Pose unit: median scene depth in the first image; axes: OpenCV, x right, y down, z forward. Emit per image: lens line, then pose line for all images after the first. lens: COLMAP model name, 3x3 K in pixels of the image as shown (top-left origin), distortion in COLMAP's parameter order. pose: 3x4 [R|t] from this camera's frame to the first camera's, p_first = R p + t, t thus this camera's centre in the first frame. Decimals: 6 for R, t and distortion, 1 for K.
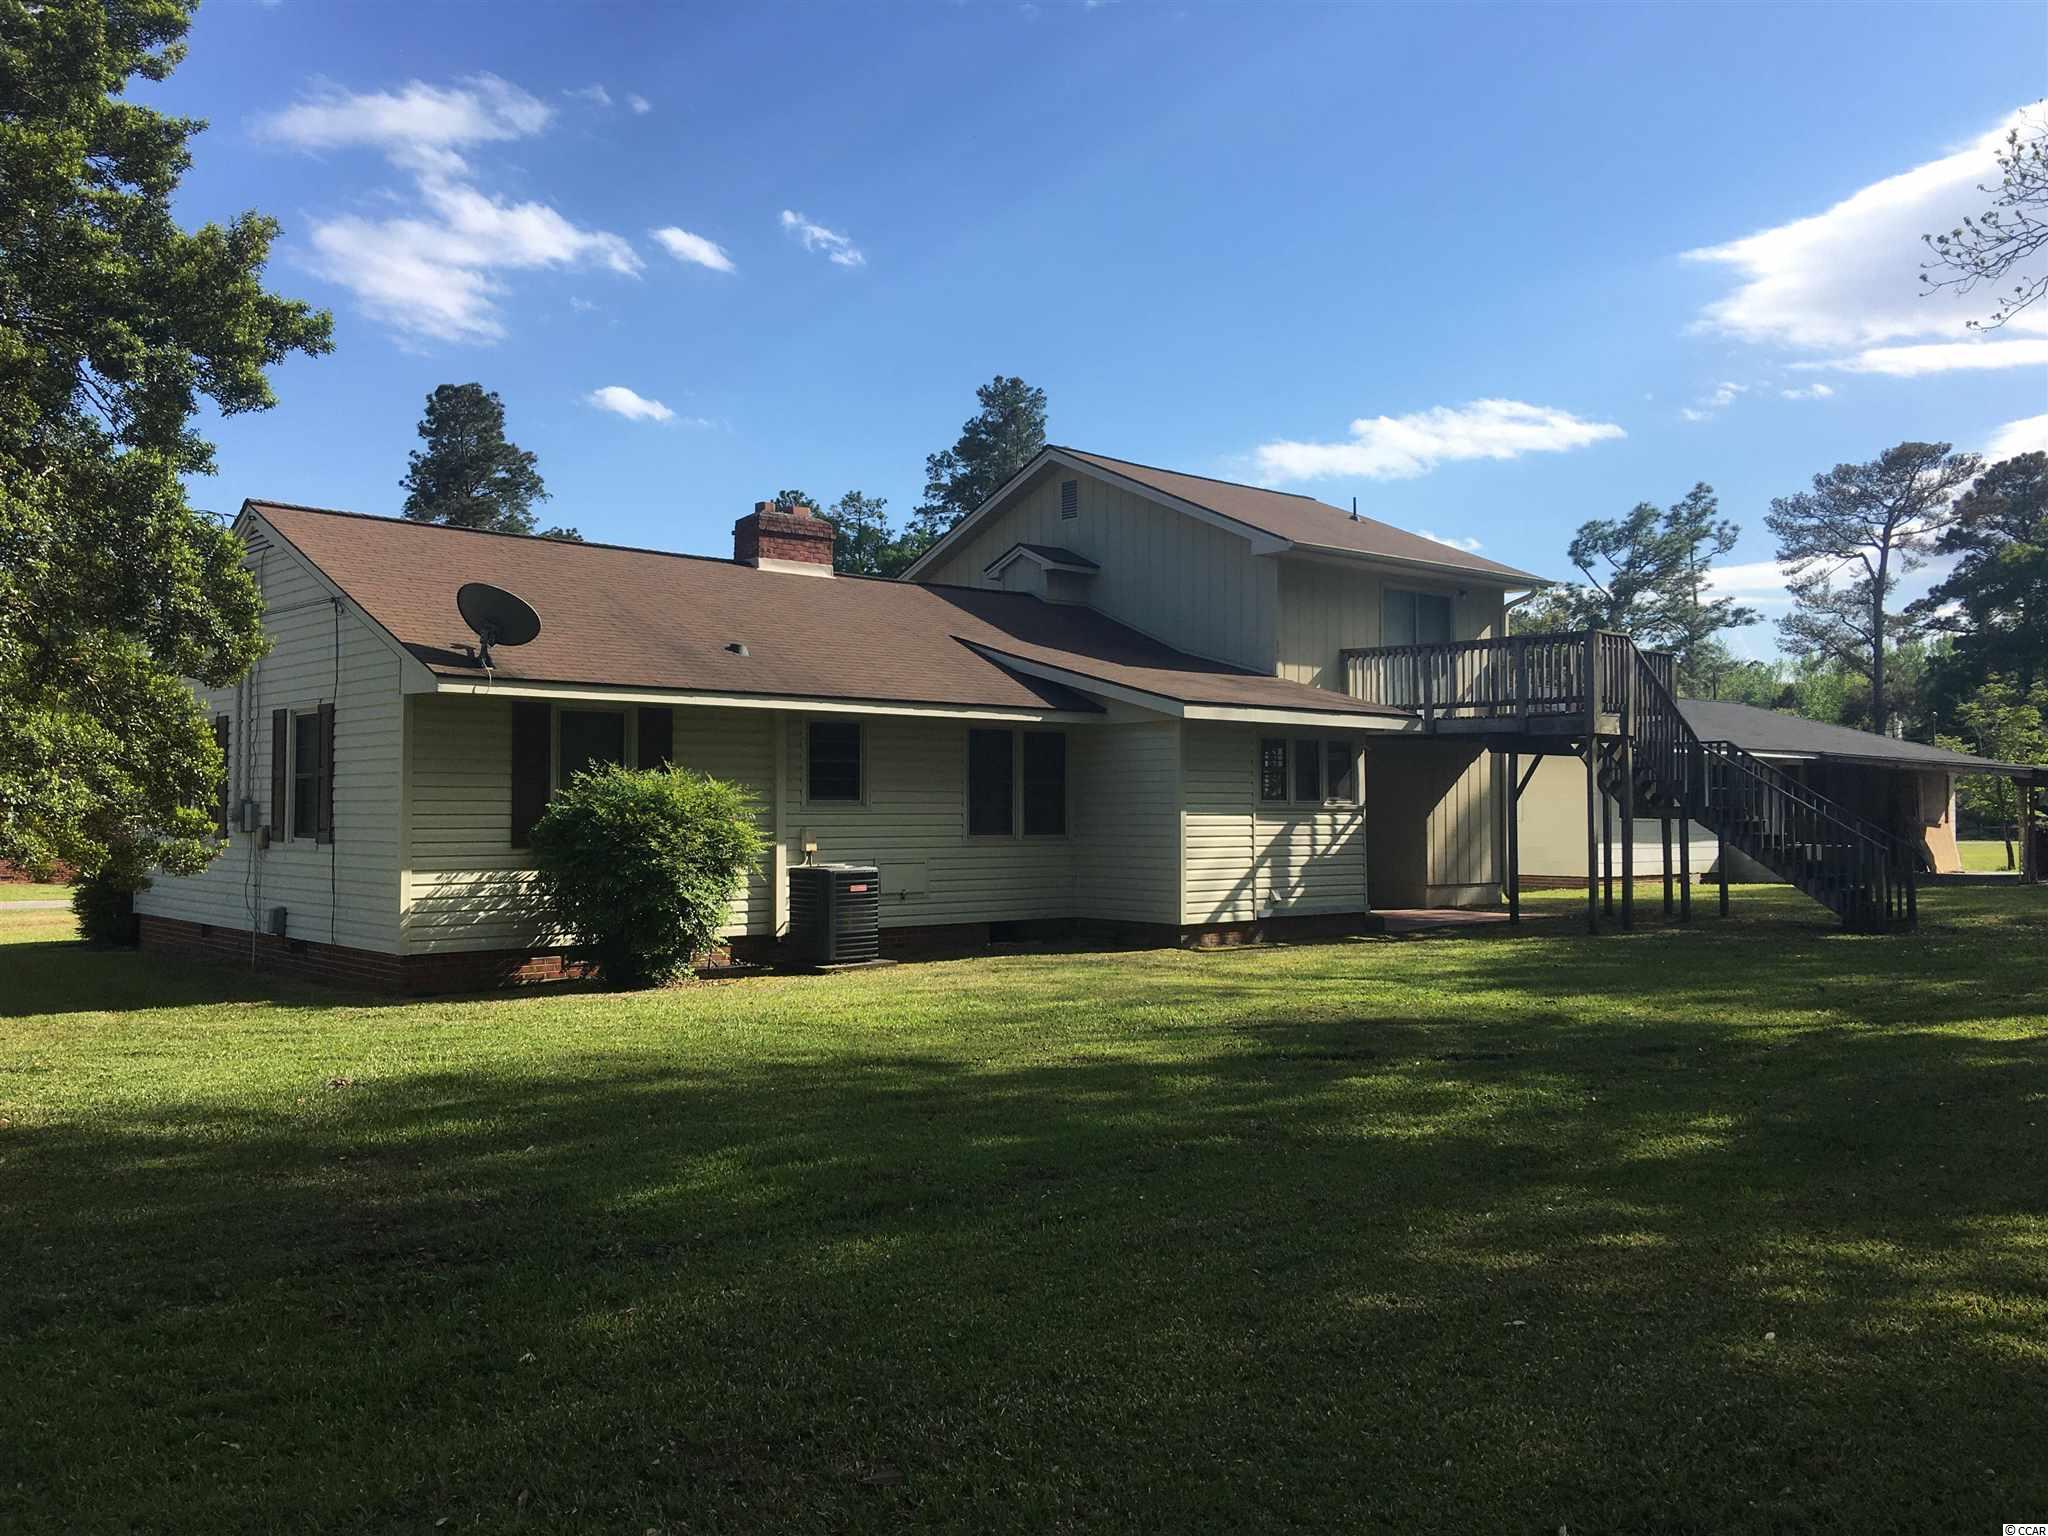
lens RADIAL K [[1718.4, 0, 1032.5], [0, 1718.4, 758.6], [0, 0, 1]] dist [0.096433, -0.155682]
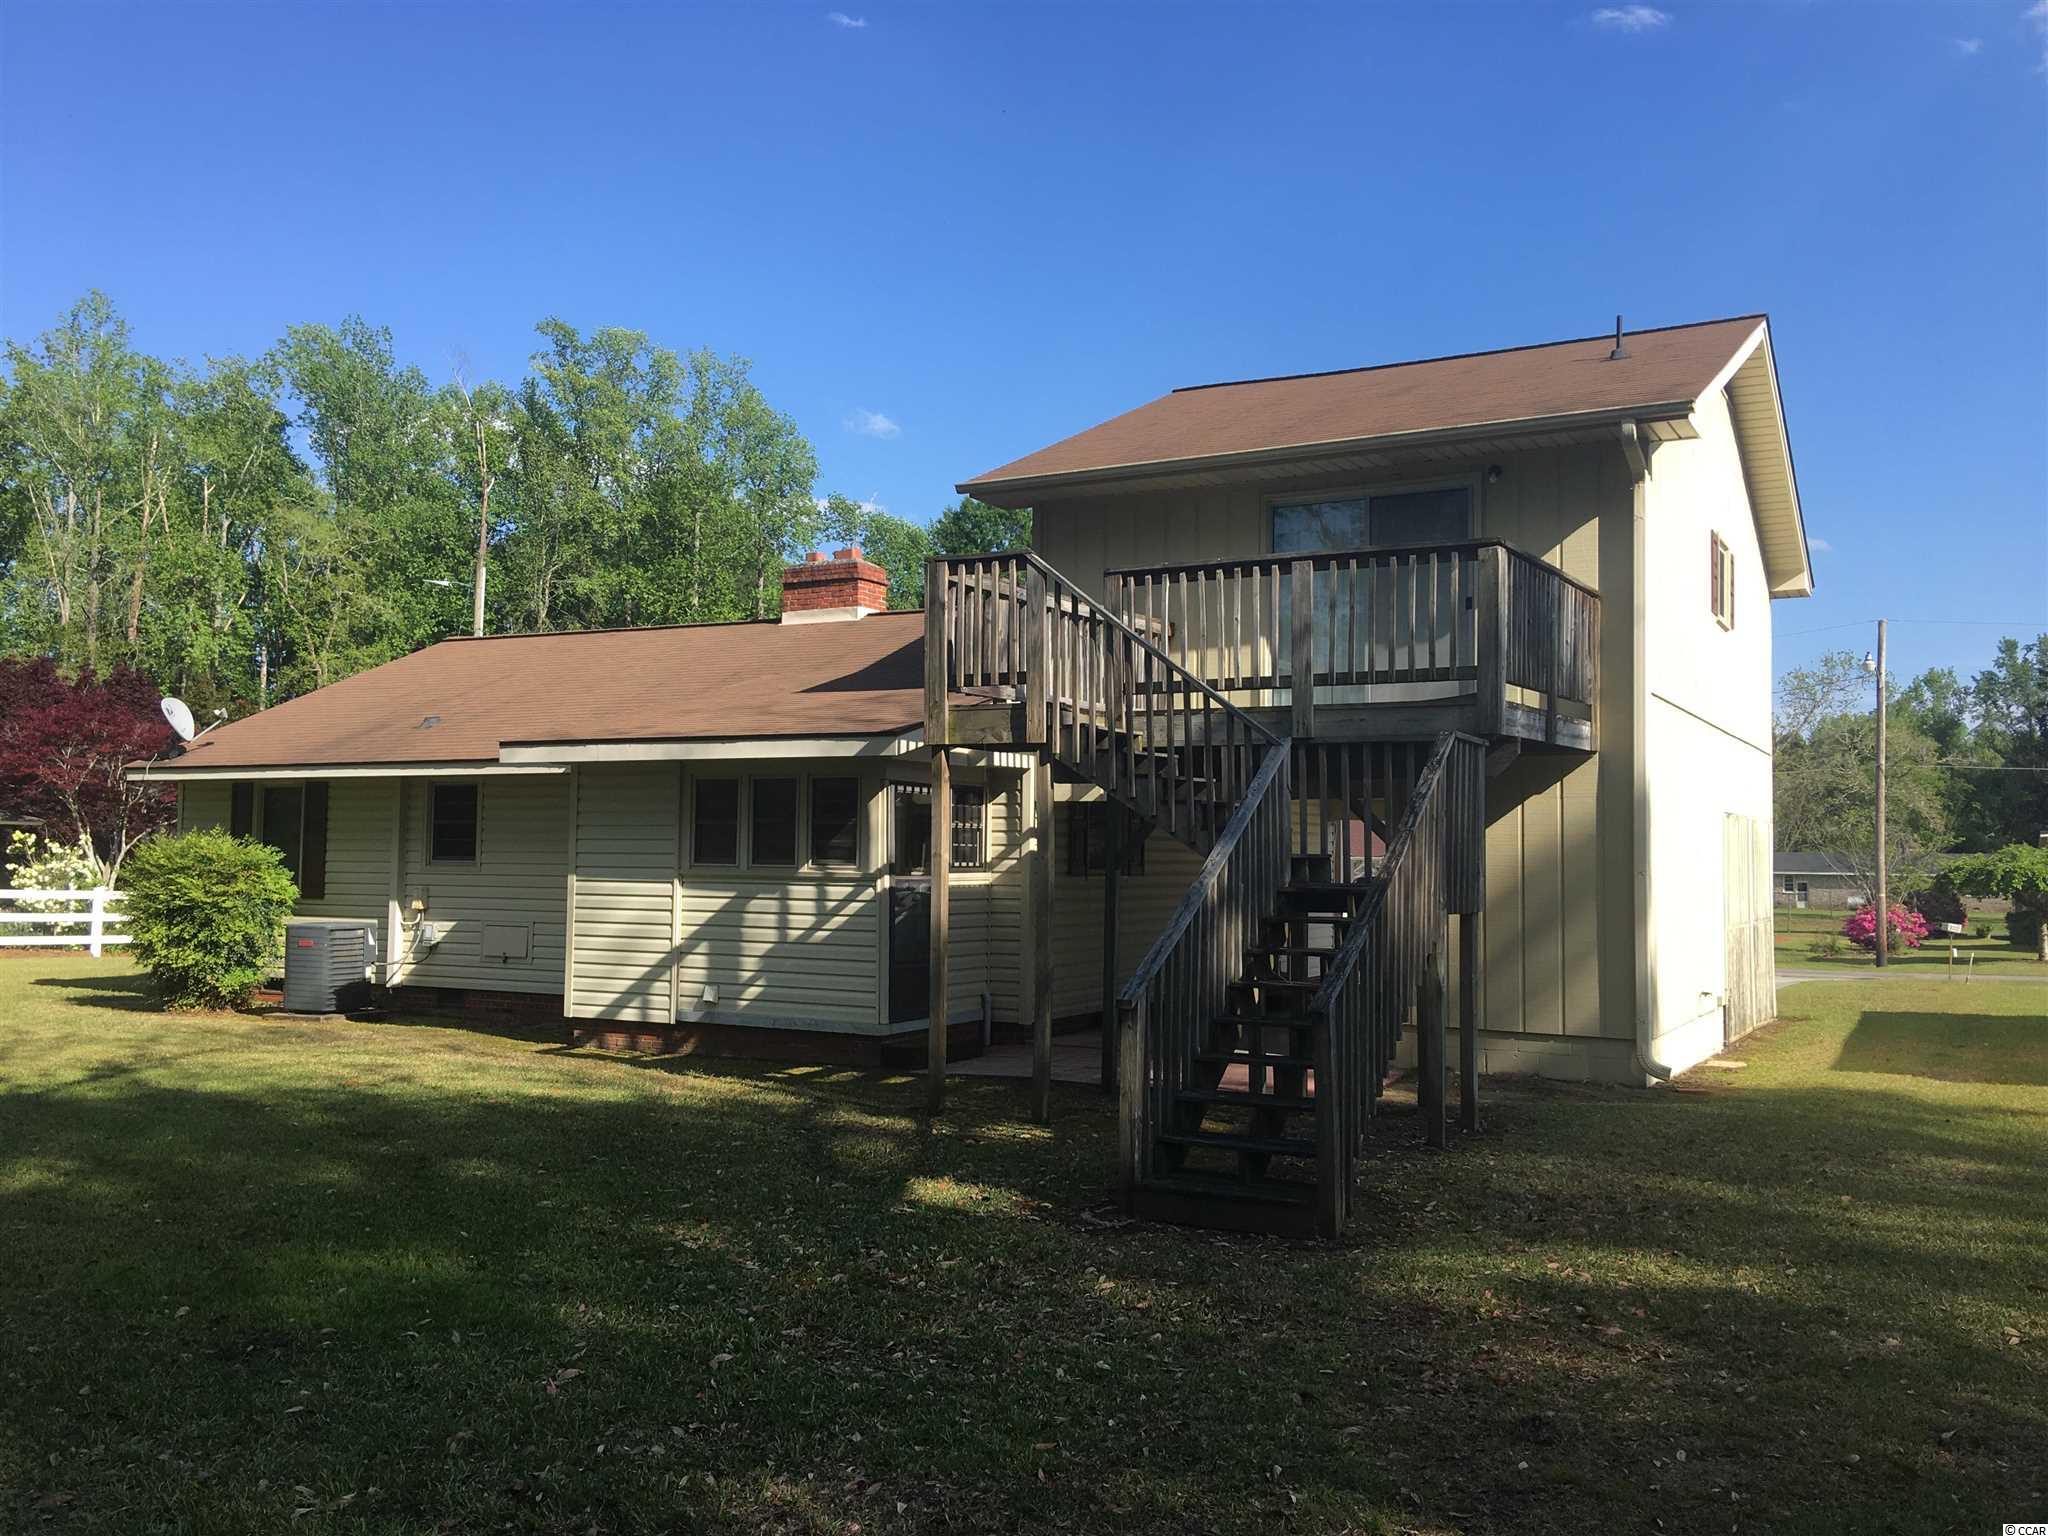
lens RADIAL K [[1718.4, 0, 1032.5], [0, 1718.4, 758.6], [0, 0, 1]] dist [0.096433, -0.155682]
pose [[0.354572, -0.050267, -0.933676, 0.886406], [0.014523, 0.998729, -0.048254, 0.017134], [0.934916, 0.003550, 0.354852, 0.871978]]
